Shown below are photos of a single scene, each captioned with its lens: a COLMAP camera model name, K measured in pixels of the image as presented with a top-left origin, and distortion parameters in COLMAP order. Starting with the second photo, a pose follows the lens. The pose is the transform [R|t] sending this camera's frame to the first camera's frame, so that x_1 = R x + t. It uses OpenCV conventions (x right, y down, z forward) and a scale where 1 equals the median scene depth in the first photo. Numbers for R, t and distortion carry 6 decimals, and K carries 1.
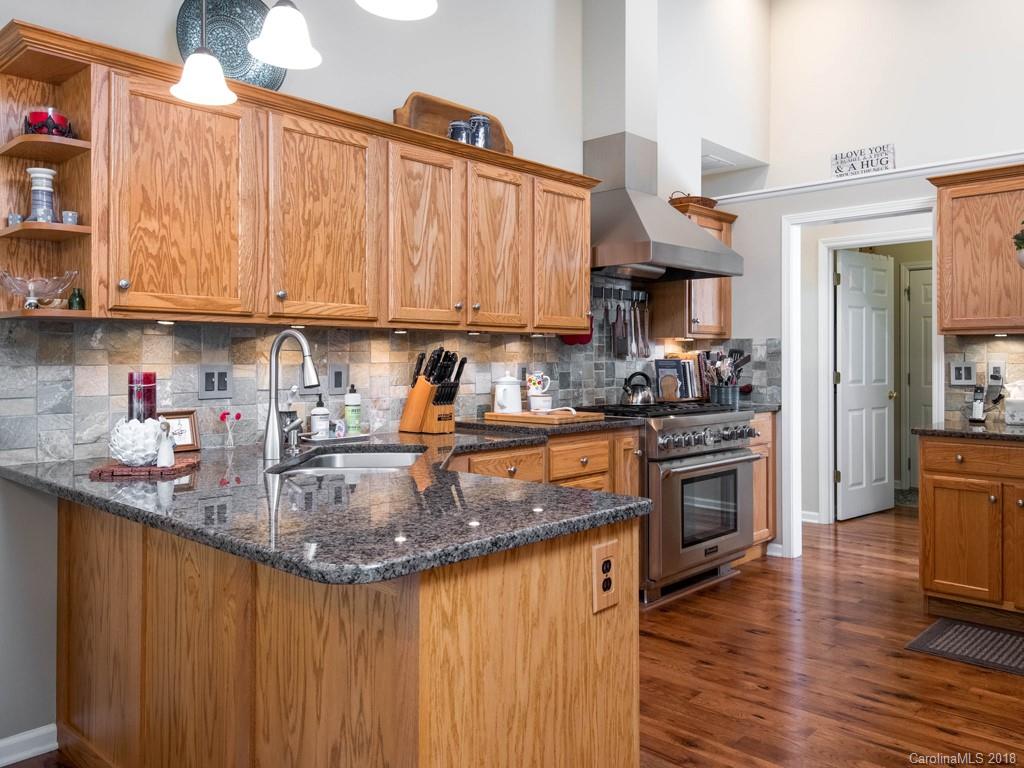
lens RADIAL K [[767.1, 0, 512.0], [0, 767.1, 384.0], [0, 0, 1]] dist [0.004164, 0.000375]
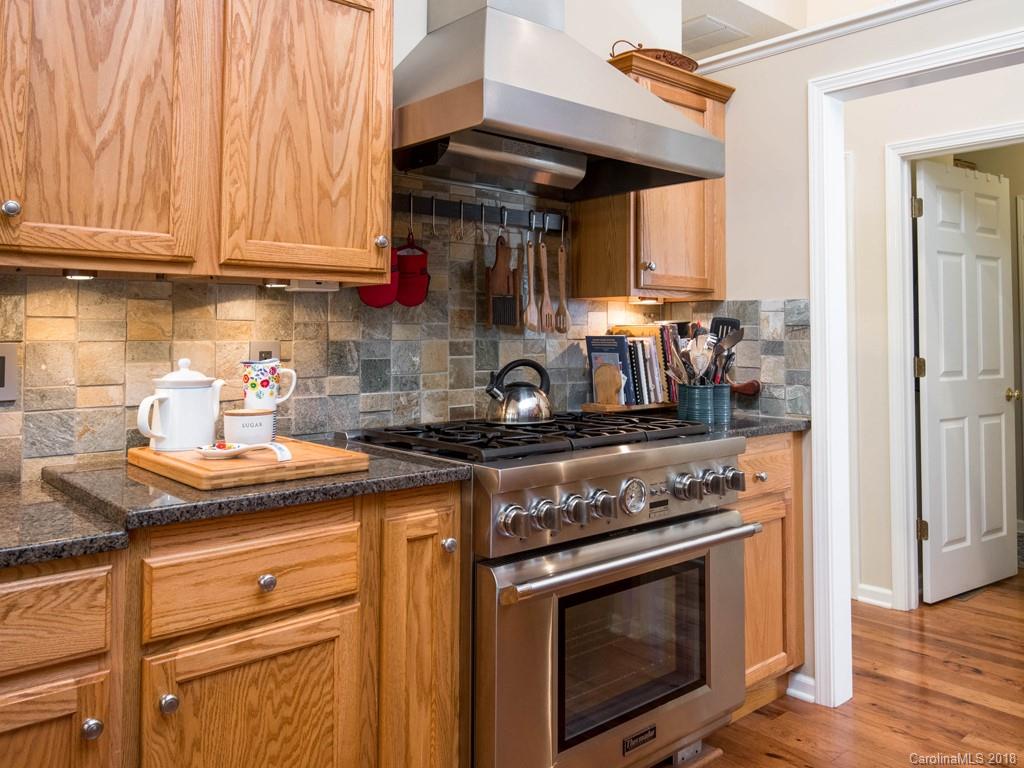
lens RADIAL K [[831.1, 0, 513.9], [0, 831.1, 322.8], [0, 0, 1]] dist [-0.006638, -0.005555]
pose [[0.997676, 0.003703, -0.068032, 0.183851], [-0.006902, 0.998878, -0.046848, -0.013236], [0.067783, 0.047209, 0.996583, 0.401521]]
